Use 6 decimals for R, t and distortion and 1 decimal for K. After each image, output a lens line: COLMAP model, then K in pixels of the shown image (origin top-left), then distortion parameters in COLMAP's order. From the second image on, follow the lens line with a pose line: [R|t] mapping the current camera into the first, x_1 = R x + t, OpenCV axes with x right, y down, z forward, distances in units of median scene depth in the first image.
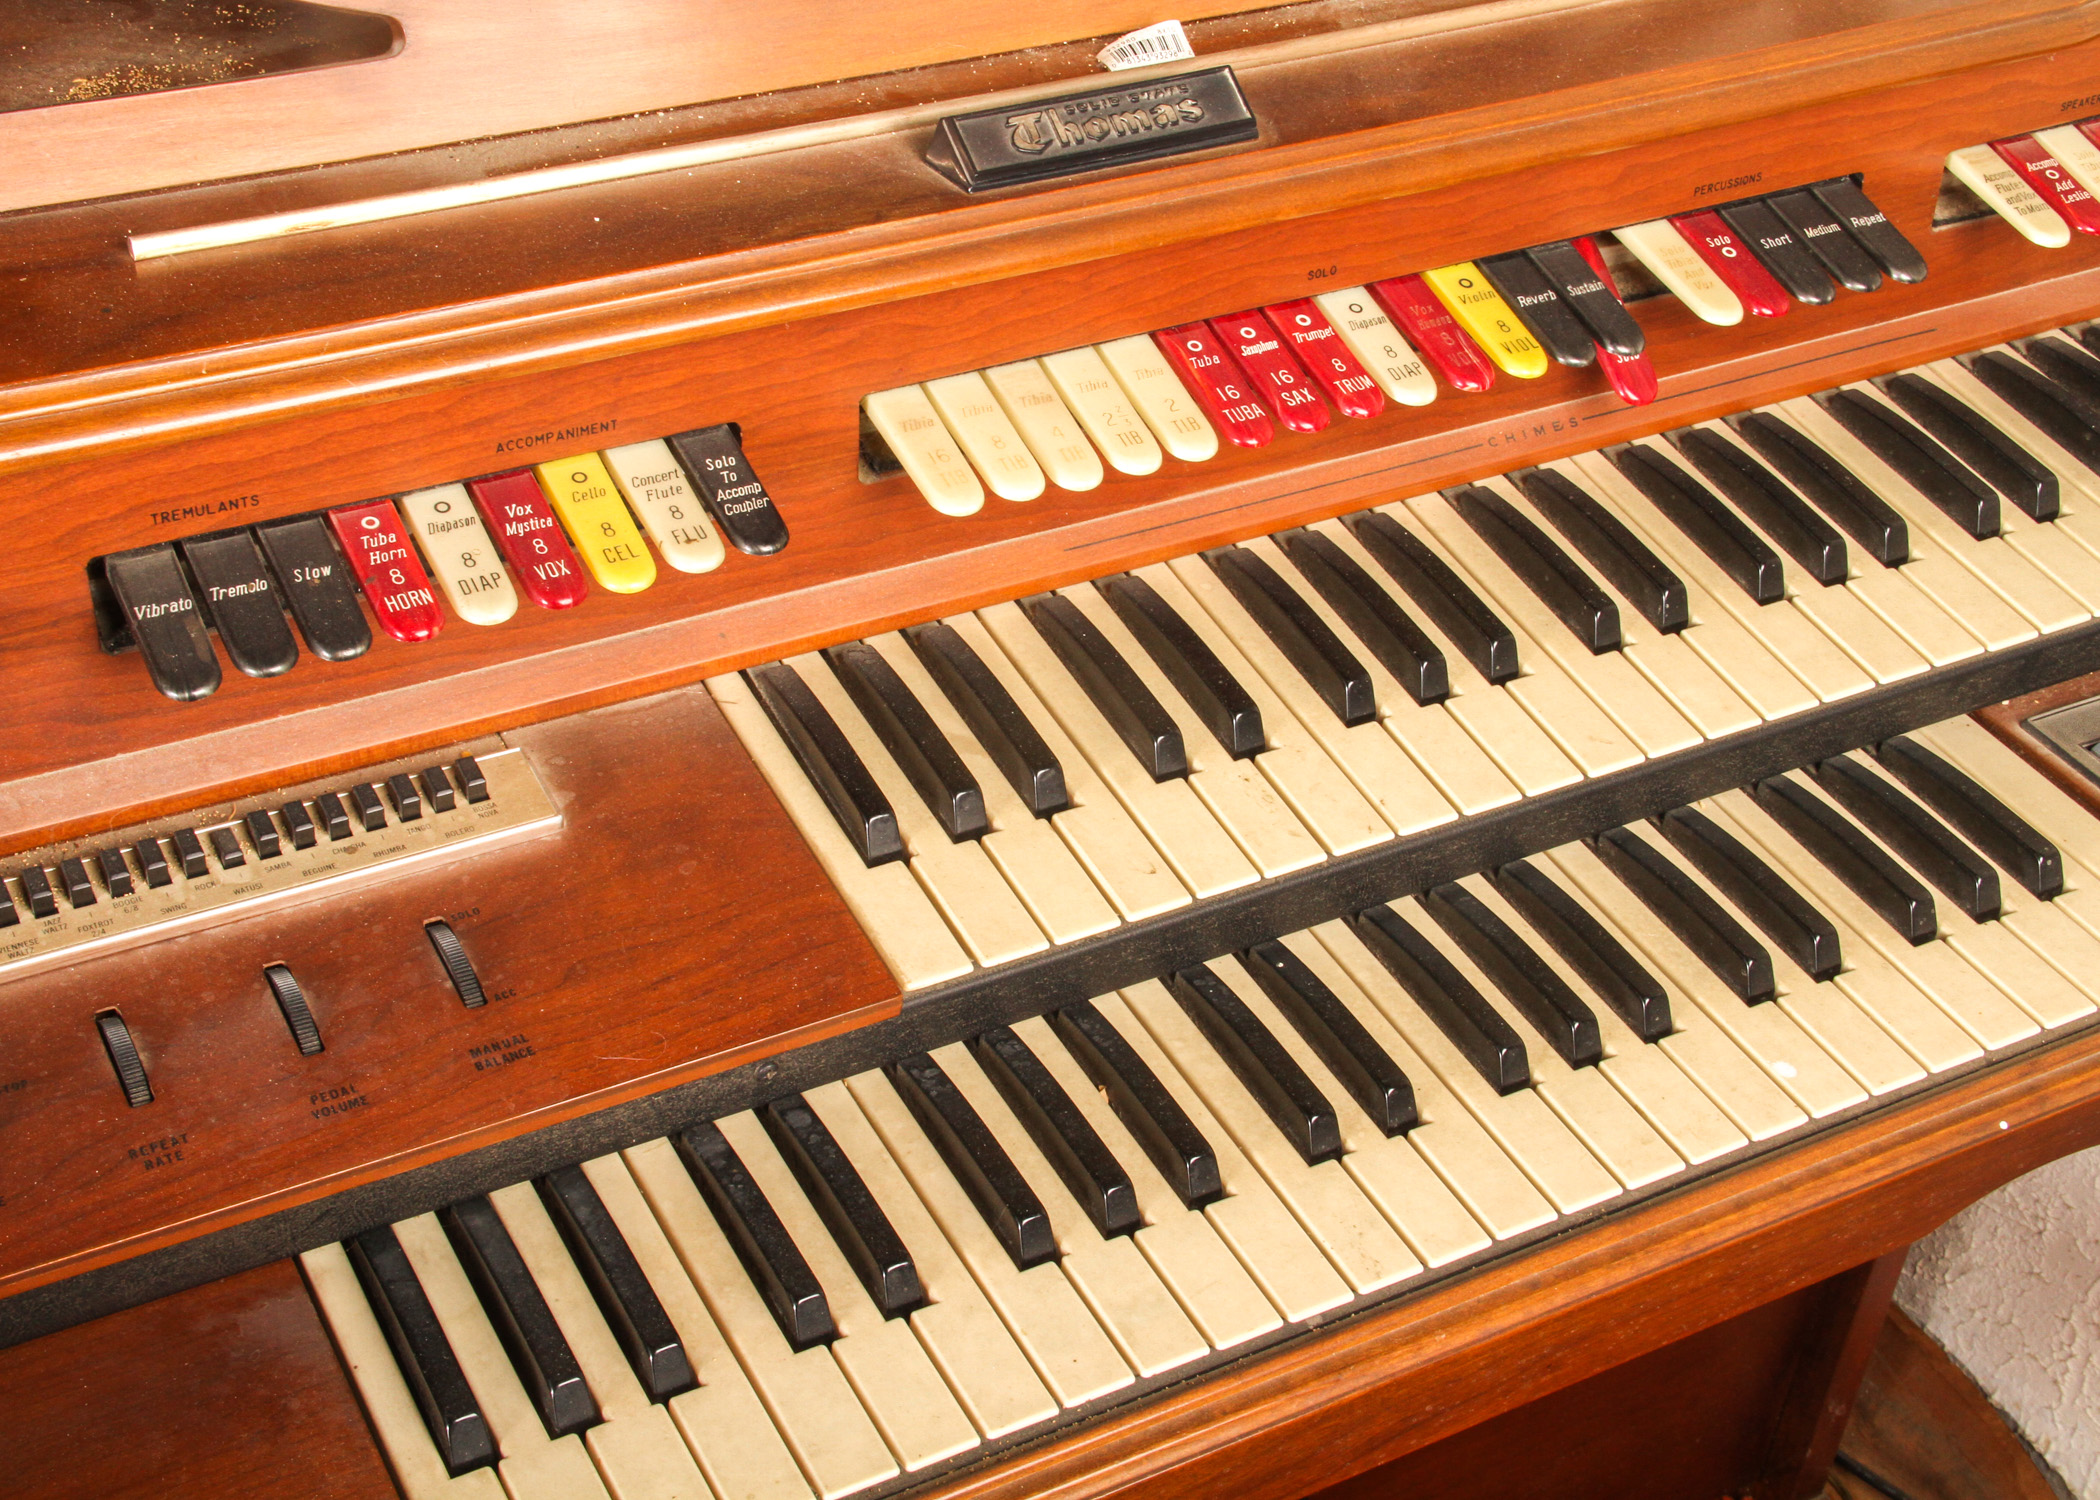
lens RADIAL K [[2944.1, 0, 1050.0], [0, 2944.1, 750.0], [0, 0, 1]] dist [0.024315, 0.133517]
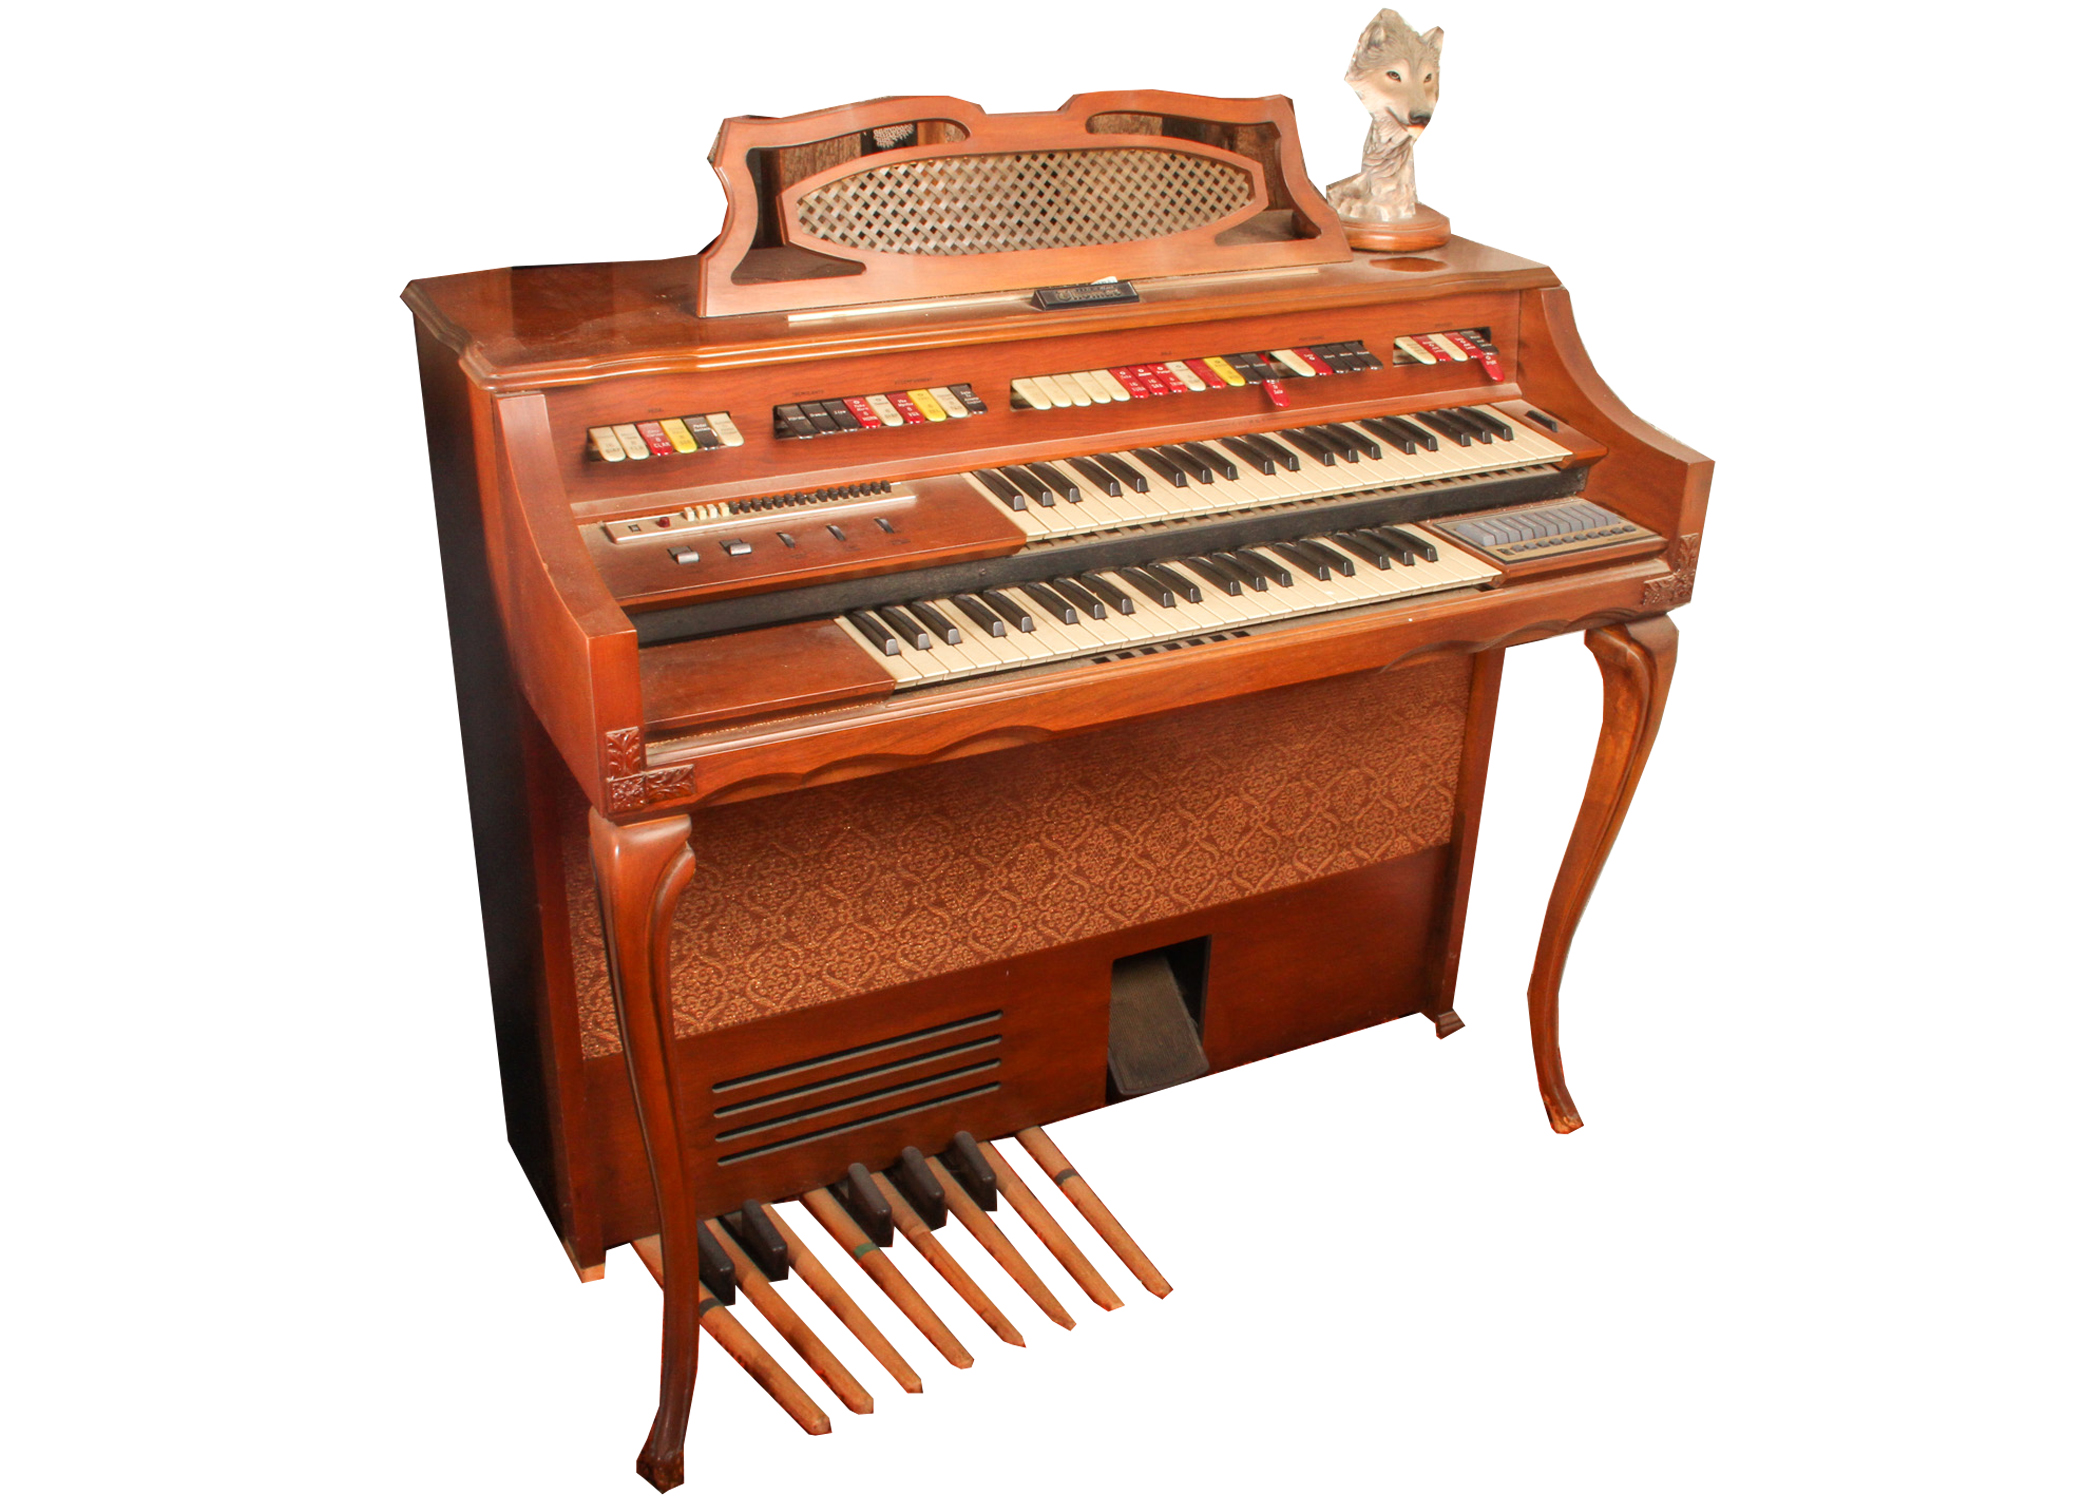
lens RADIAL K [[1968.2, 0, 1083.3], [0, 1968.2, 714.4], [0, 0, 1]] dist [-0.166046, 0.002369]
pose [[0.999242, -0.029144, -0.025817, 0.056742], [0.022881, 0.976070, -0.216250, 0.699929], [0.031502, 0.215495, 0.975997, -0.956756]]
